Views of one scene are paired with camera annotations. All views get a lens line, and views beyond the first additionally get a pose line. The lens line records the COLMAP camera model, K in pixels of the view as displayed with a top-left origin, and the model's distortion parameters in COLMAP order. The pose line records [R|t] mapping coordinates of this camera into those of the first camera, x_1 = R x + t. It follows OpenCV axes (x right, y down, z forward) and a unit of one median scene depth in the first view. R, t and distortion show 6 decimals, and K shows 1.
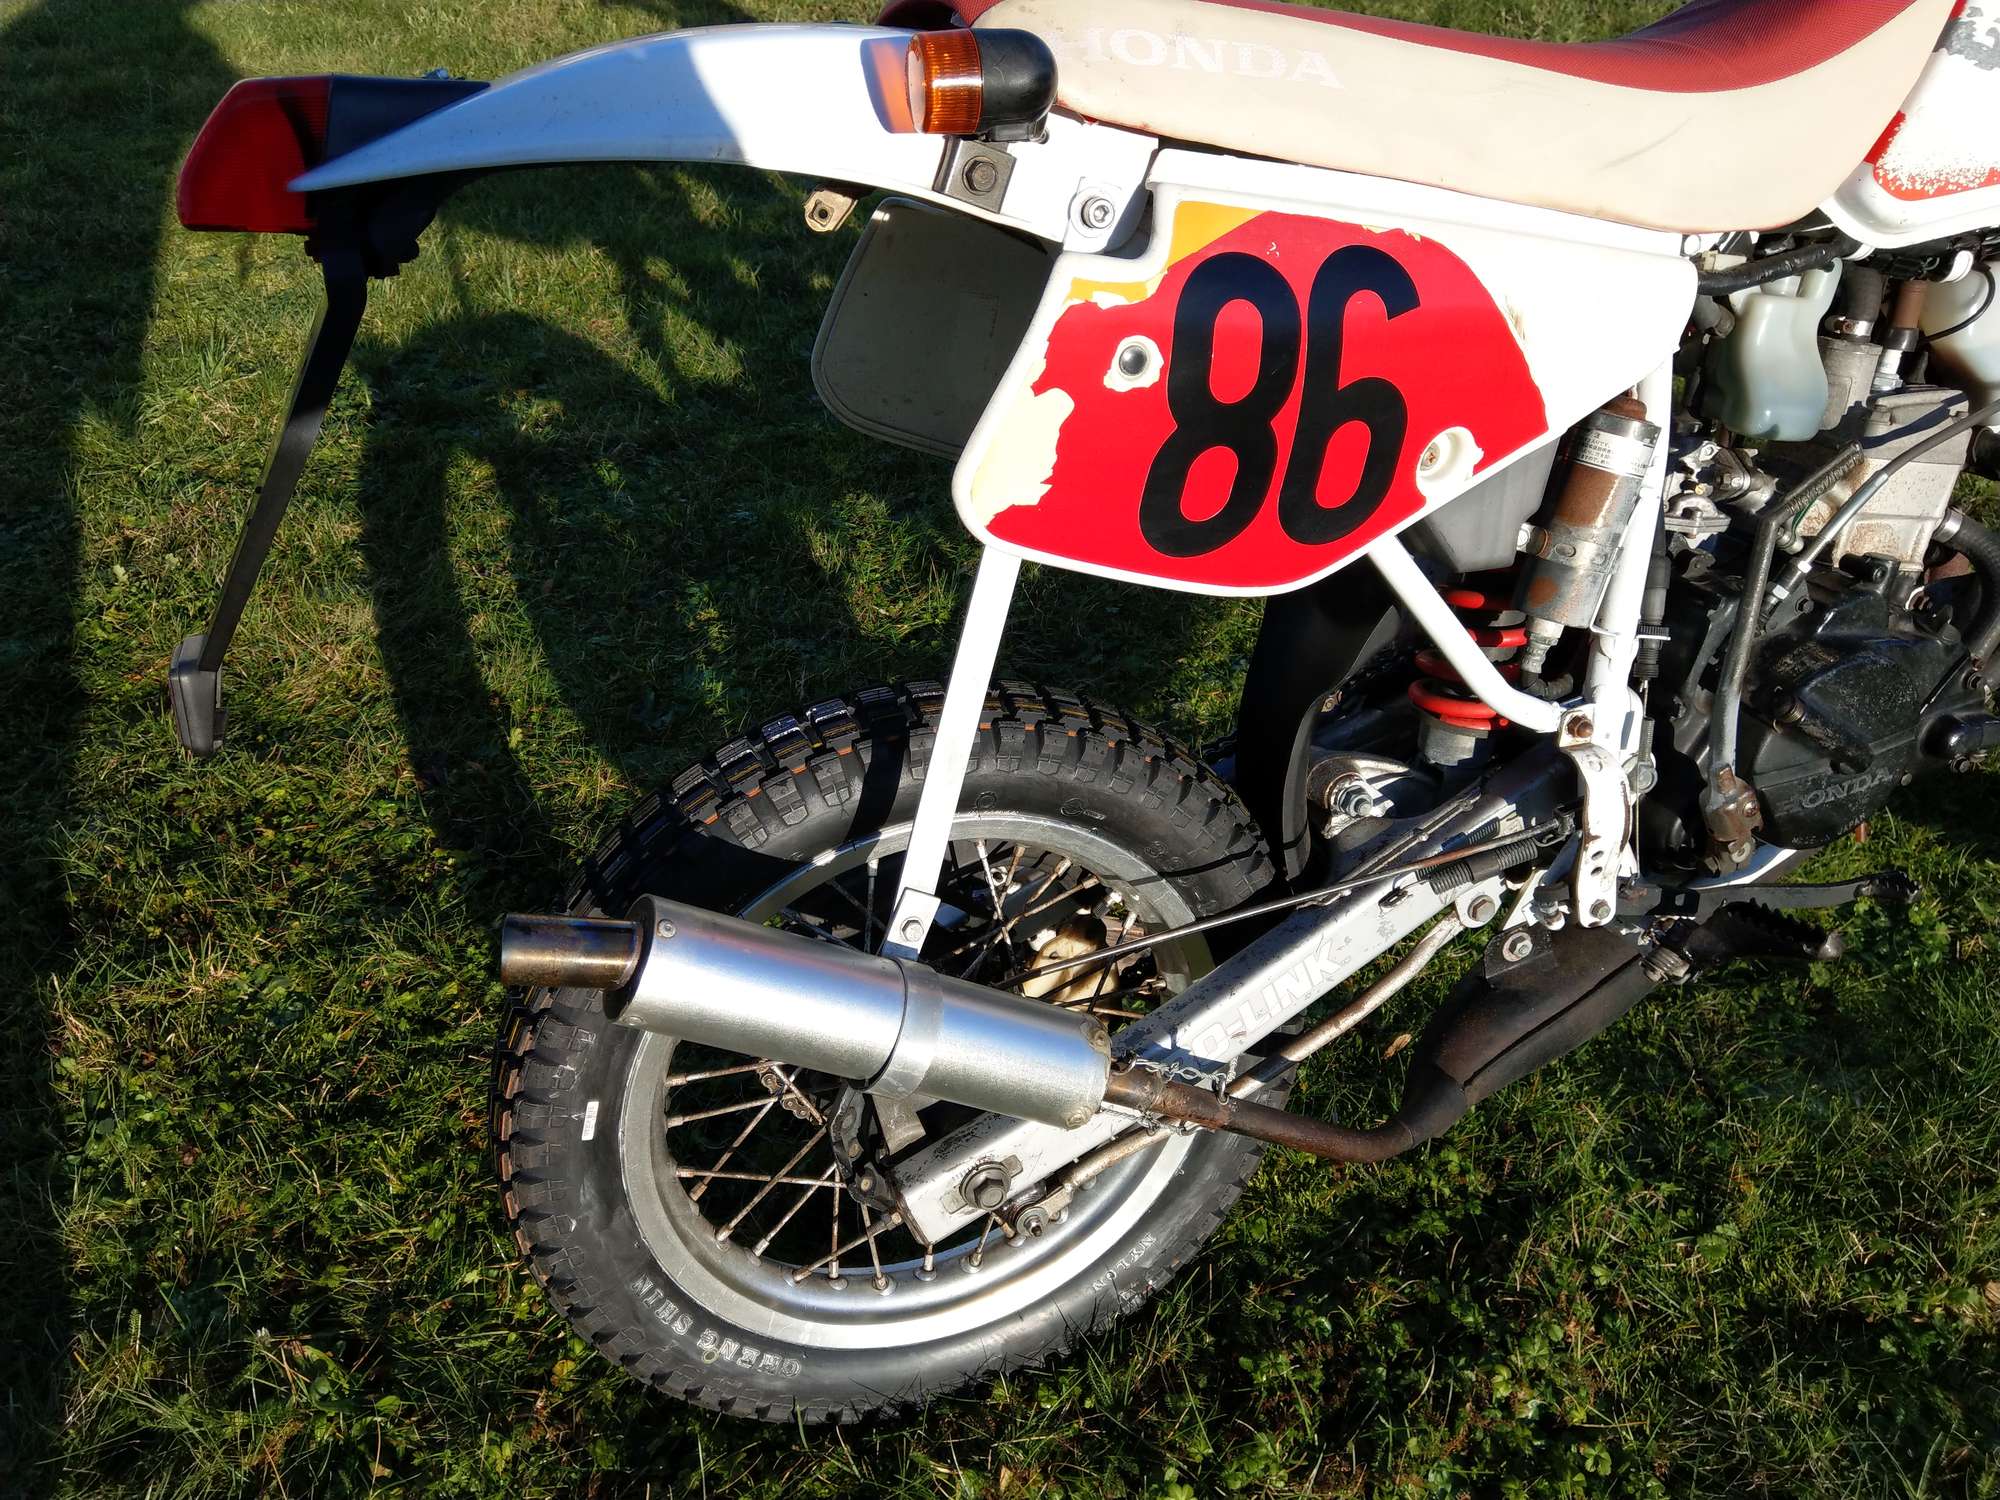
lens RADIAL K [[1712.4, 0, 1000.0], [0, 1712.4, 750.0], [0, 0, 1]] dist [0.079767, -0.158765]
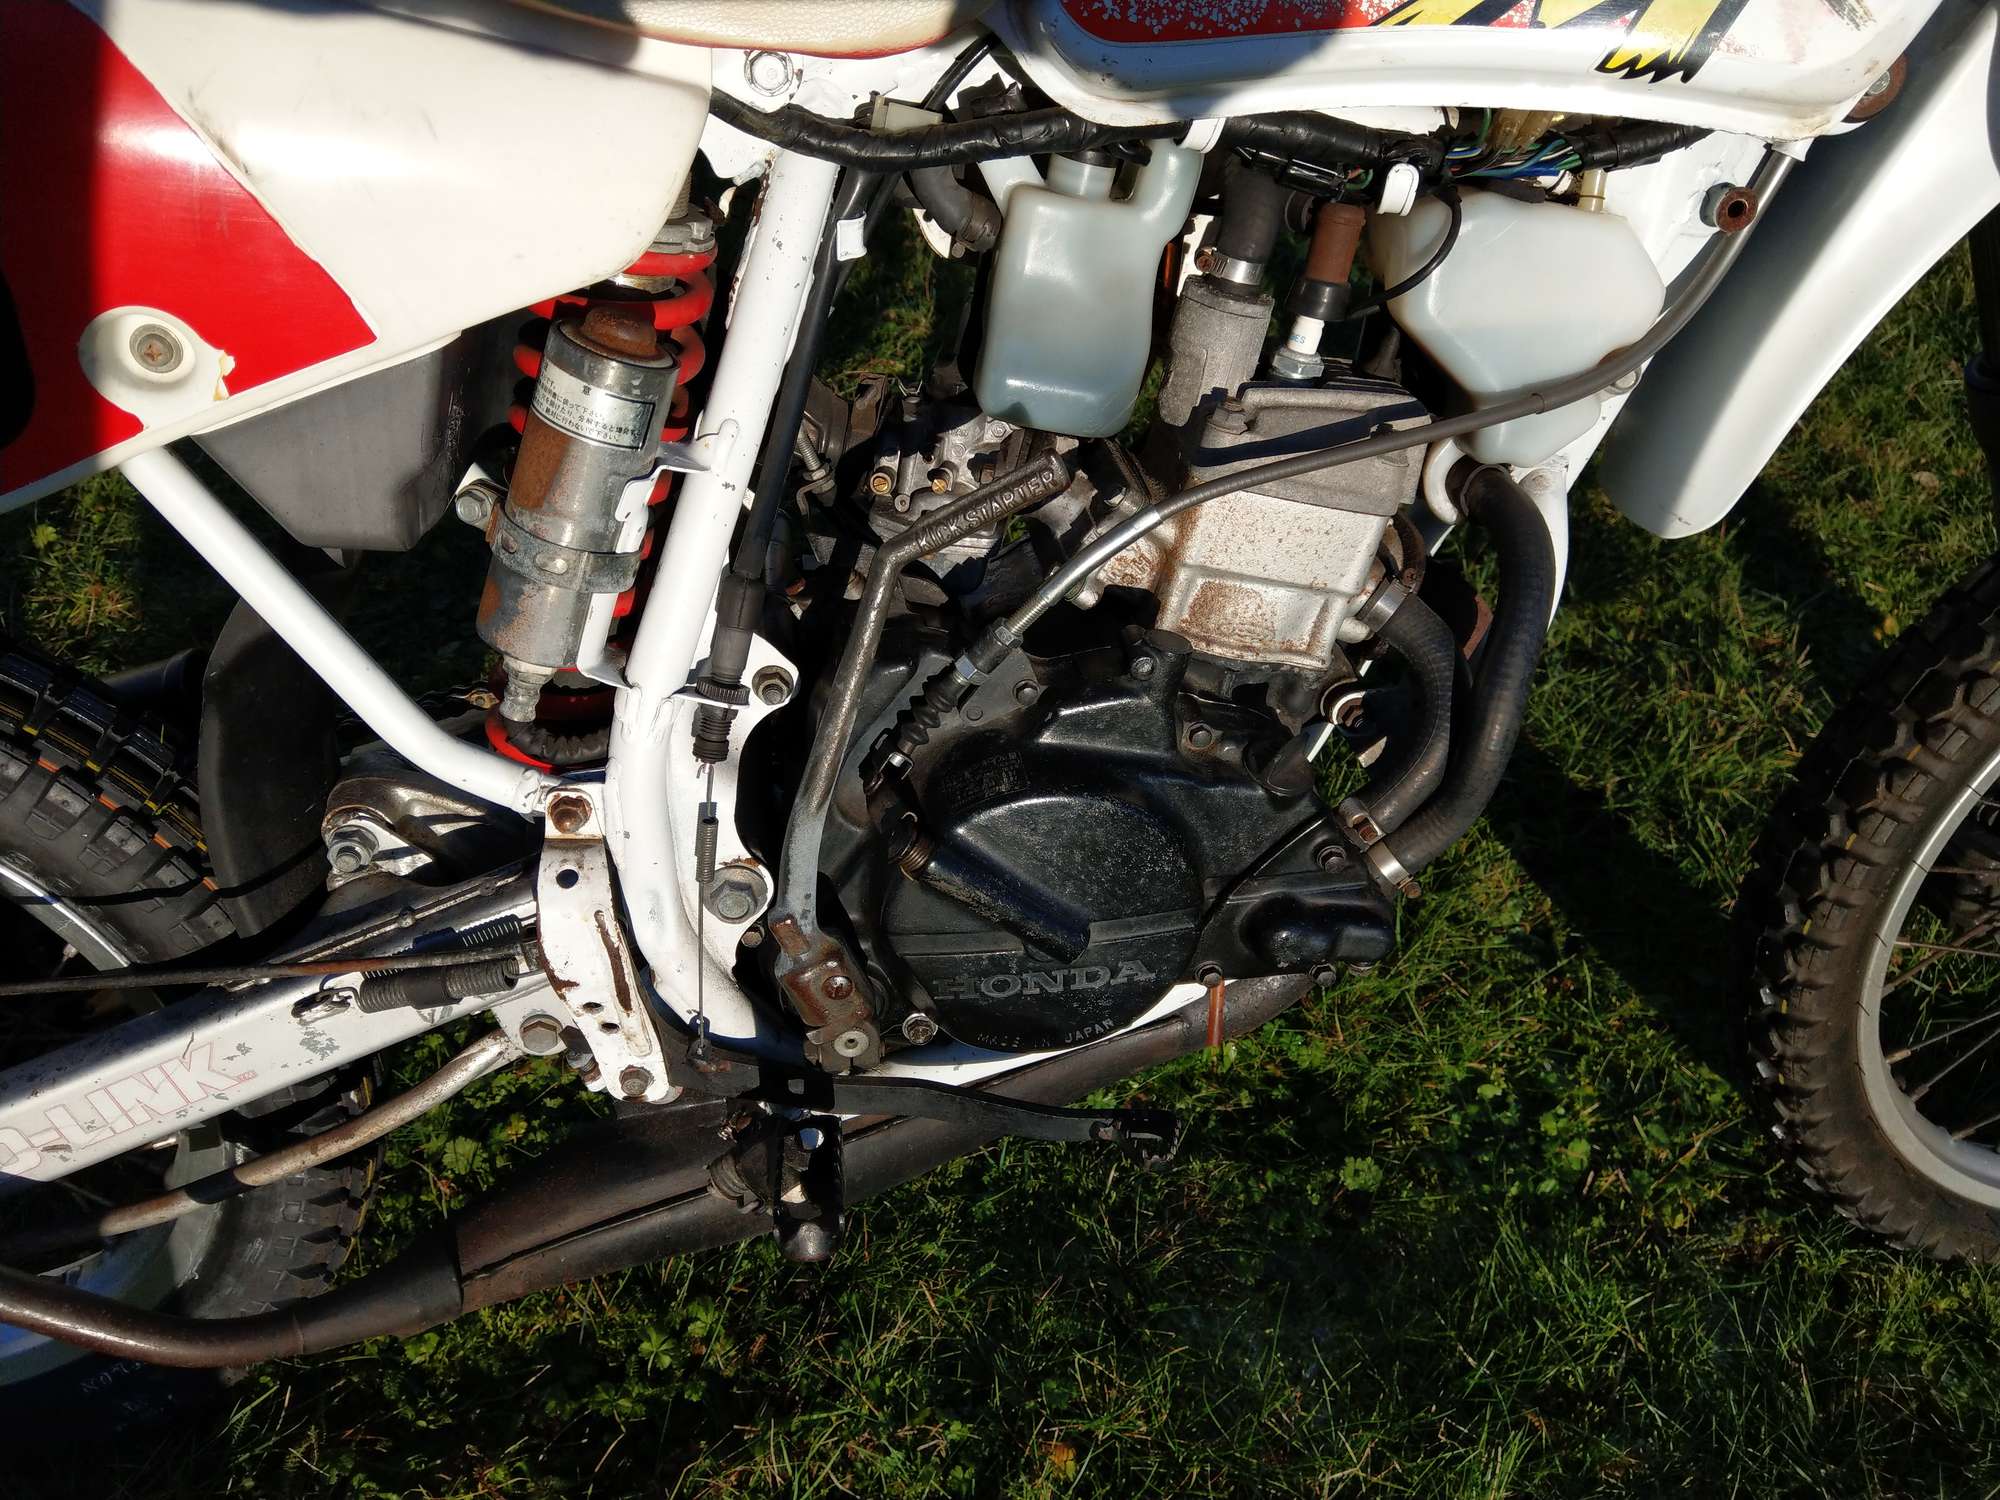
lens RADIAL K [[1712.4, 0, 1000.0], [0, 1712.4, 750.0], [0, 0, 1]] dist [0.079767, -0.158765]
pose [[0.967468, 0.195713, -0.160322, 0.556806], [-0.181093, 0.978228, 0.101363, -0.124586], [0.176669, -0.069032, 0.981846, 0.370103]]
